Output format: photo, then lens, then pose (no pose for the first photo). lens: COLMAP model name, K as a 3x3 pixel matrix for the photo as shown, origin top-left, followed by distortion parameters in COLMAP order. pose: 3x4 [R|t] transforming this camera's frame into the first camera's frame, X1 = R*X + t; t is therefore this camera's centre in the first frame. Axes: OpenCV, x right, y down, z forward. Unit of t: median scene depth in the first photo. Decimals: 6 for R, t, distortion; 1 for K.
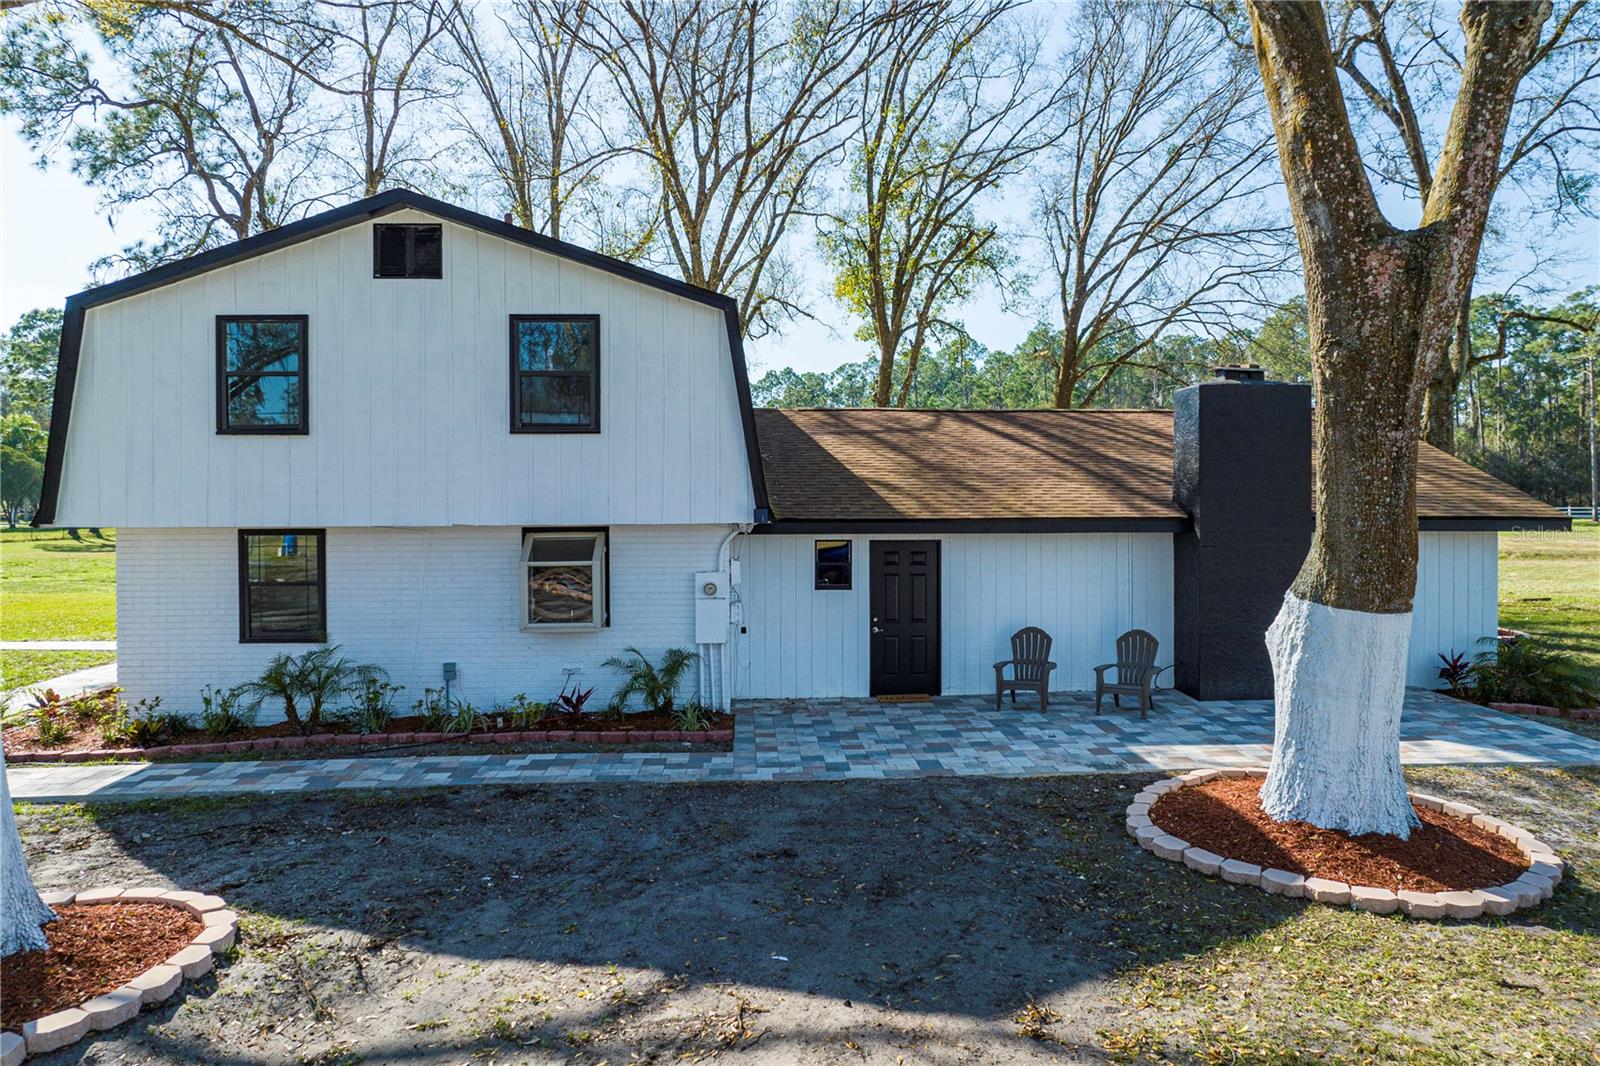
lens RADIAL K [[1111.7, 0, 791.9], [0, 1111.7, 495.5], [0, 0, 1]] dist [-0.001875, -0.001449]
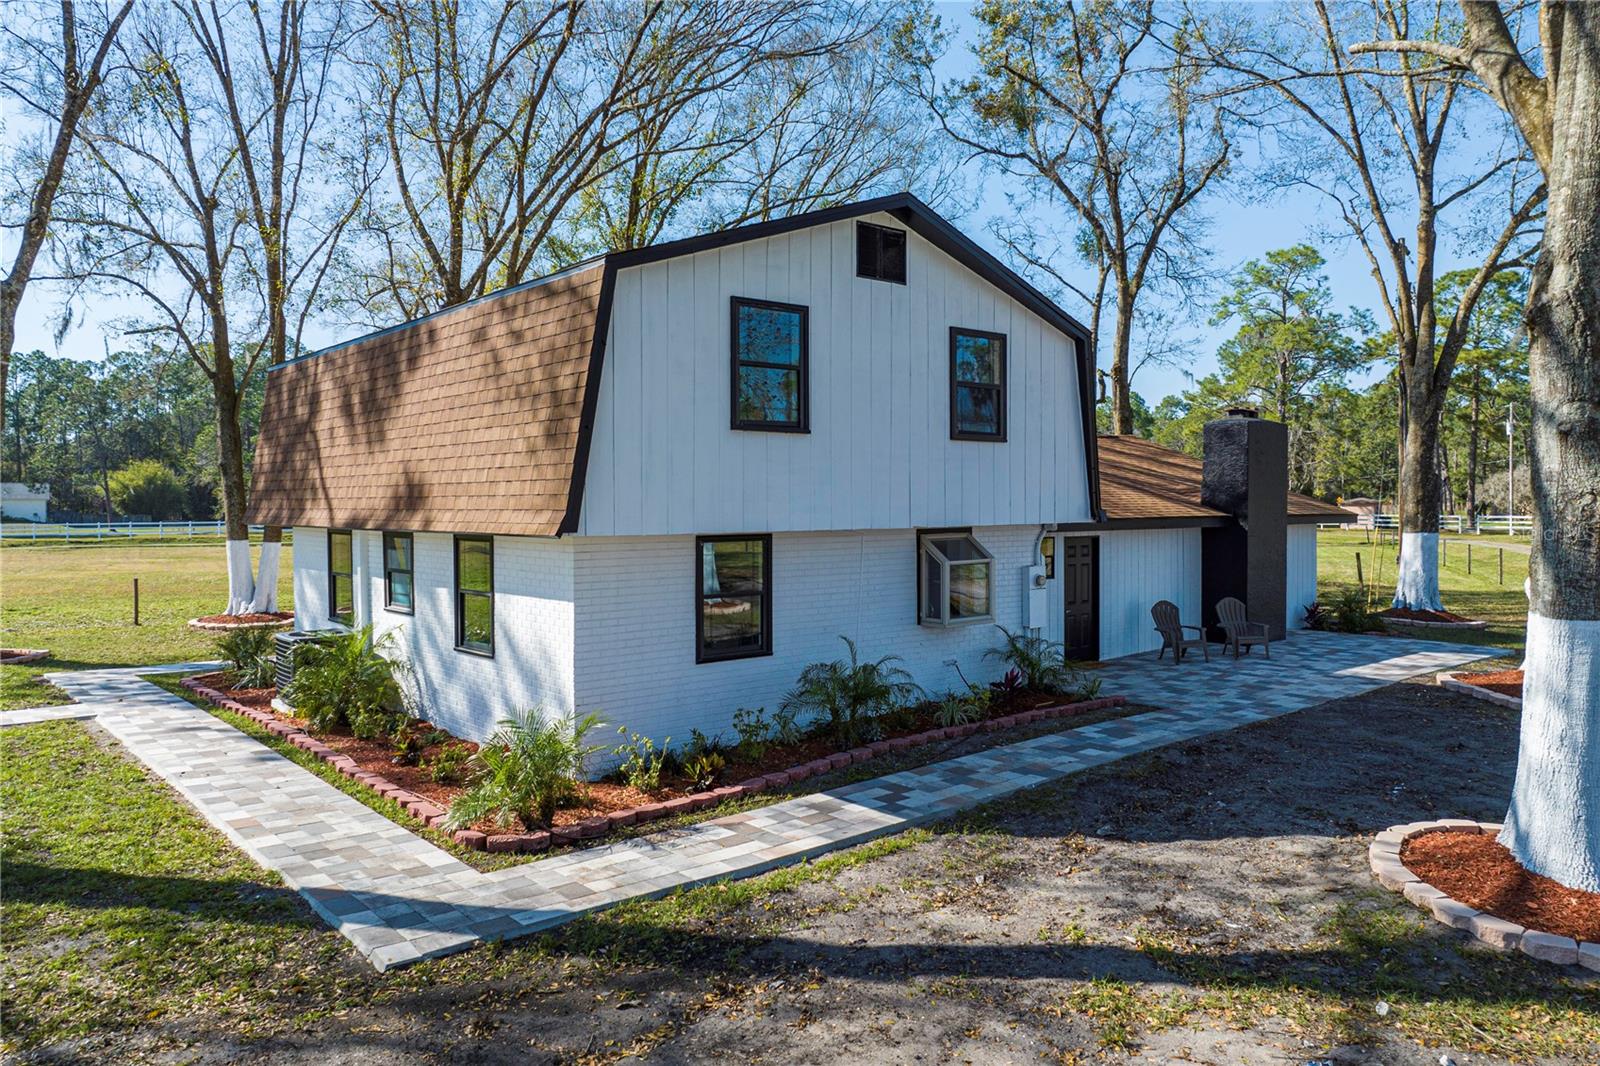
lens RADIAL K [[1111.7, 0, 791.9], [0, 1111.7, 495.5], [0, 0, 1]] dist [-0.001875, -0.001449]
pose [[0.791792, 0.002687, 0.610785, -1.016598], [0.002951, 0.999962, -0.008225, 0.005782], [-0.610783, 0.008315, 0.791754, 0.259933]]
